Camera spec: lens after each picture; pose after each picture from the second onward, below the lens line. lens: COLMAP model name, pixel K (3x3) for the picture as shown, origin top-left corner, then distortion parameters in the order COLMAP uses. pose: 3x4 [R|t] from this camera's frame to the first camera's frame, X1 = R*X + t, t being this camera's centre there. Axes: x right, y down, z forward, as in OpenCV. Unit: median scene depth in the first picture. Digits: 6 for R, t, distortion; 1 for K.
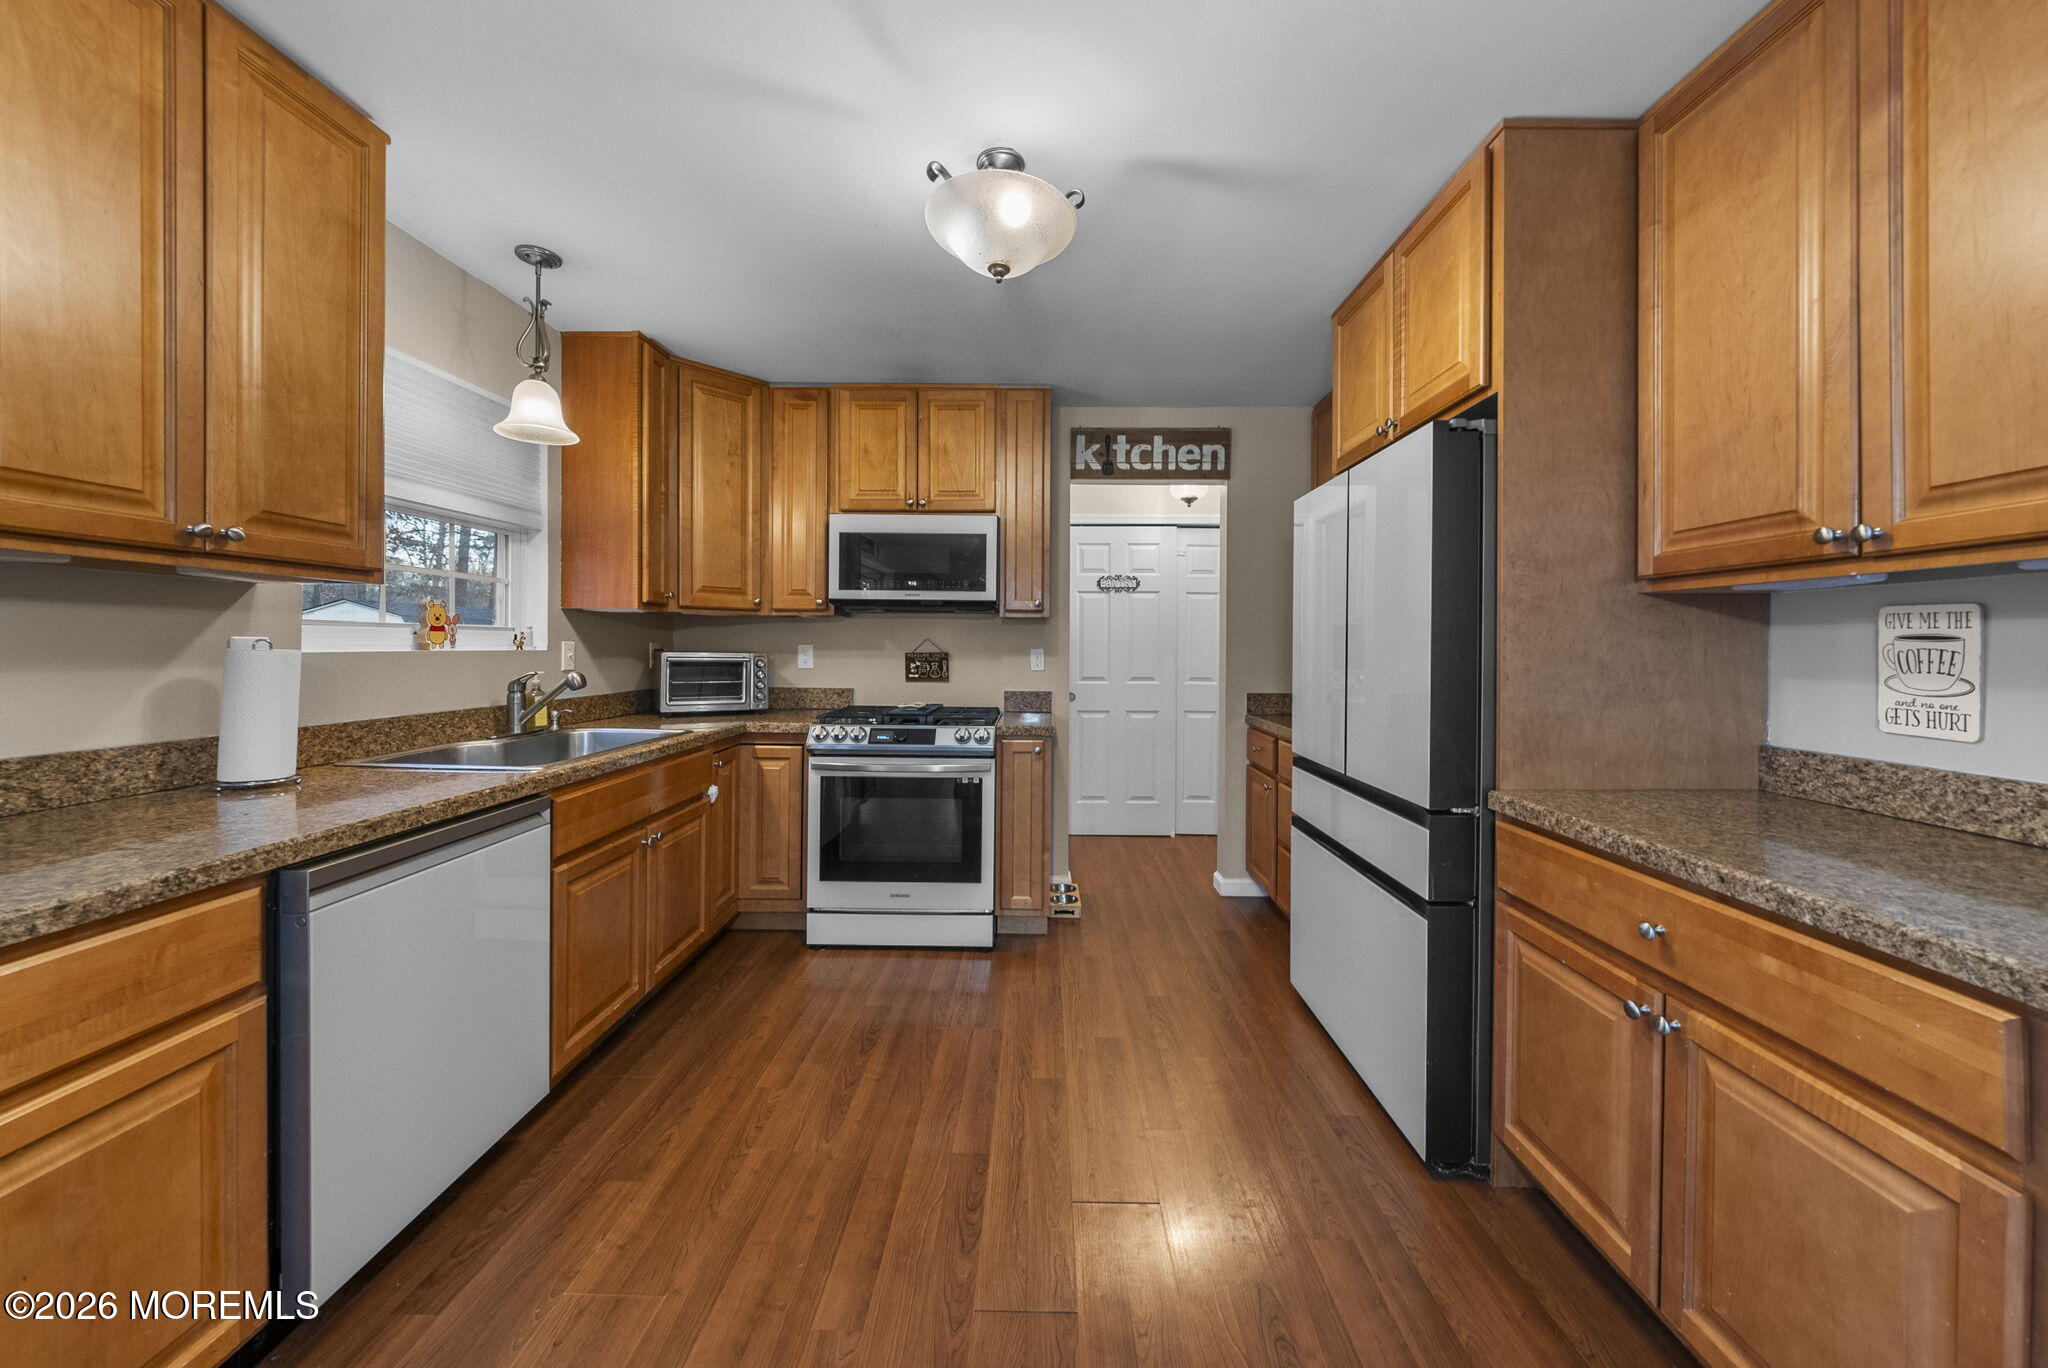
lens RADIAL K [[736.7, 0, 1043.6], [0, 736.7, 651.8], [0, 0, 1]] dist [-0.001757, -0.000085]
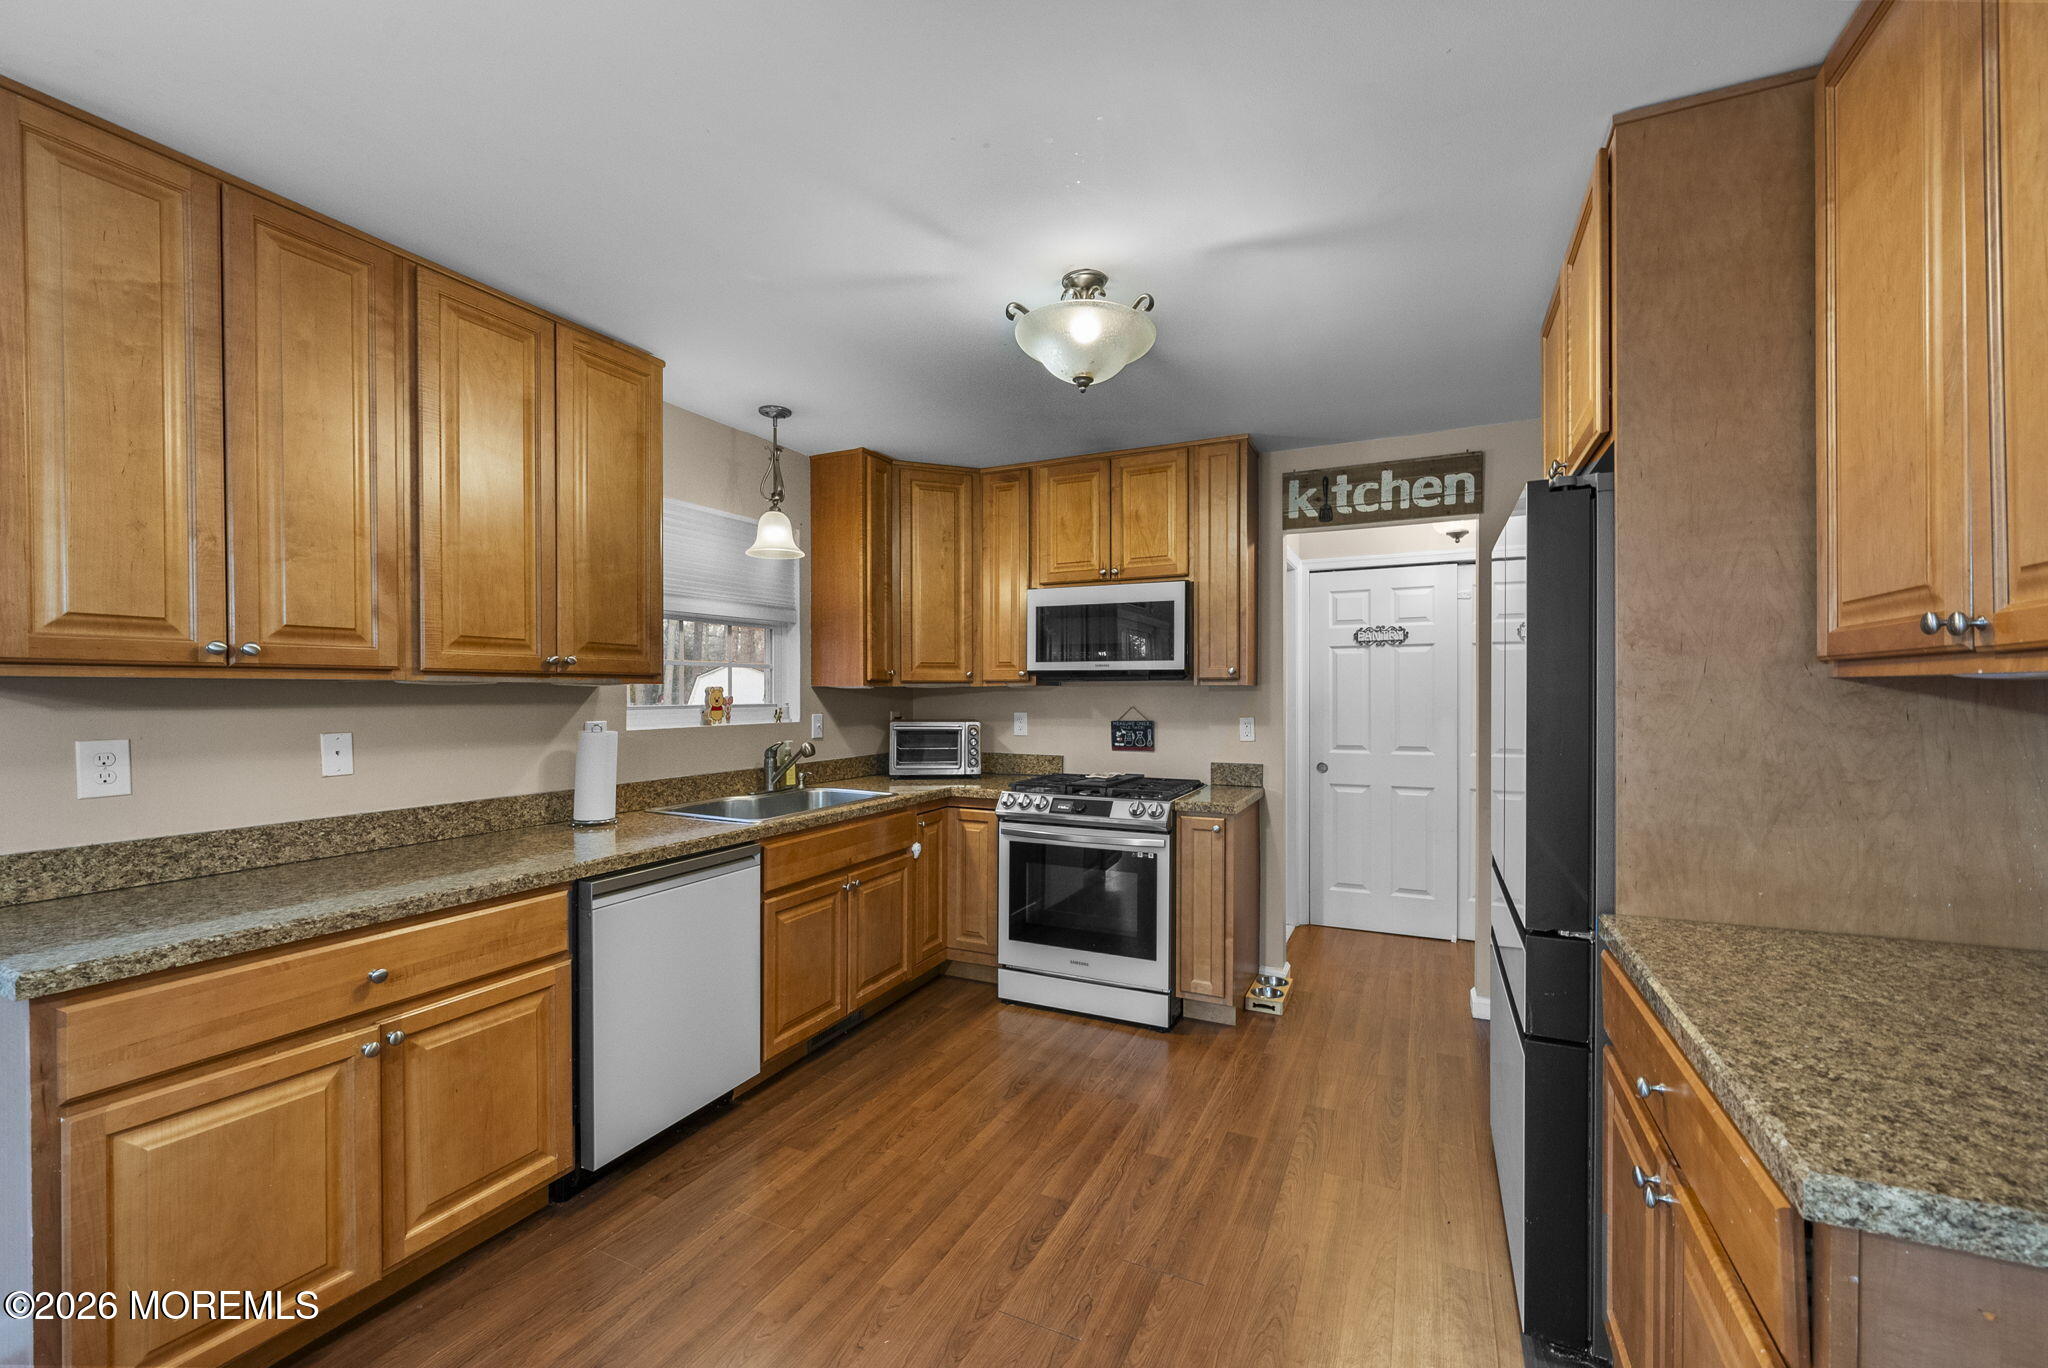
lens RADIAL K [[844.6, 0, 1026.5], [0, 844.6, 696.6], [0, 0, 1]] dist [0.004619, 0.000131]
pose [[0.904444, -0.006309, -0.426547, 0.386702], [0.005023, 0.999979, -0.004138, -0.054343], [0.426564, 0.001600, 0.904456, -0.146743]]
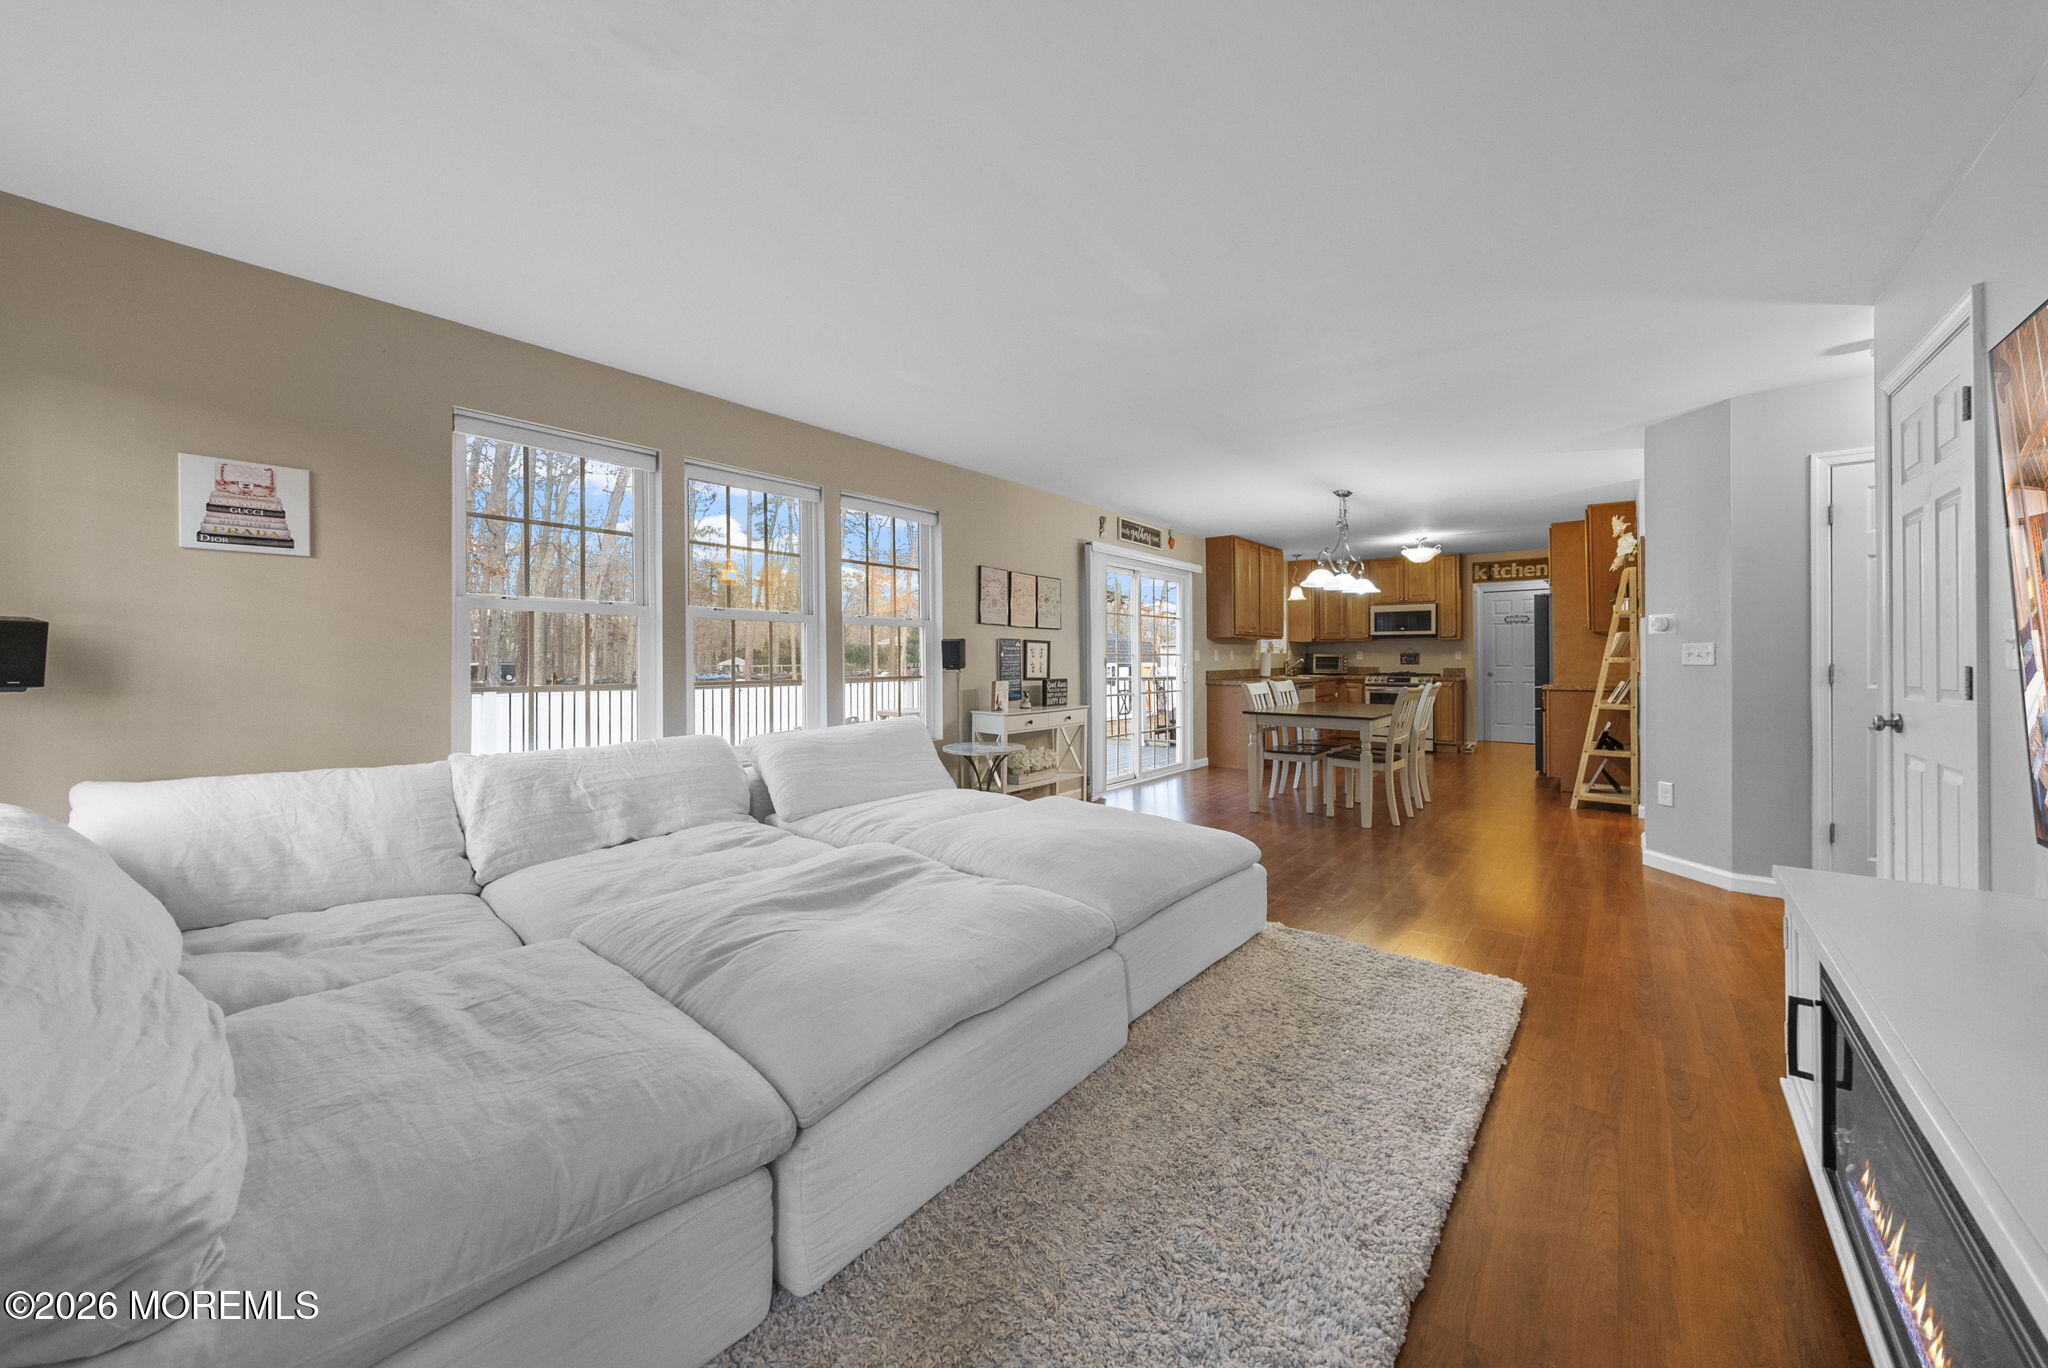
lens RADIAL K [[736.7, 0, 1010.6], [0, 736.7, 654.4], [0, 0, 1]] dist [-0.001757, -0.000085]
pose [[0.771870, -0.012227, -0.635662, 0.825041], [0.003976, 0.999888, -0.014405, 0.074990], [0.635767, 0.008591, 0.771833, -3.859071]]
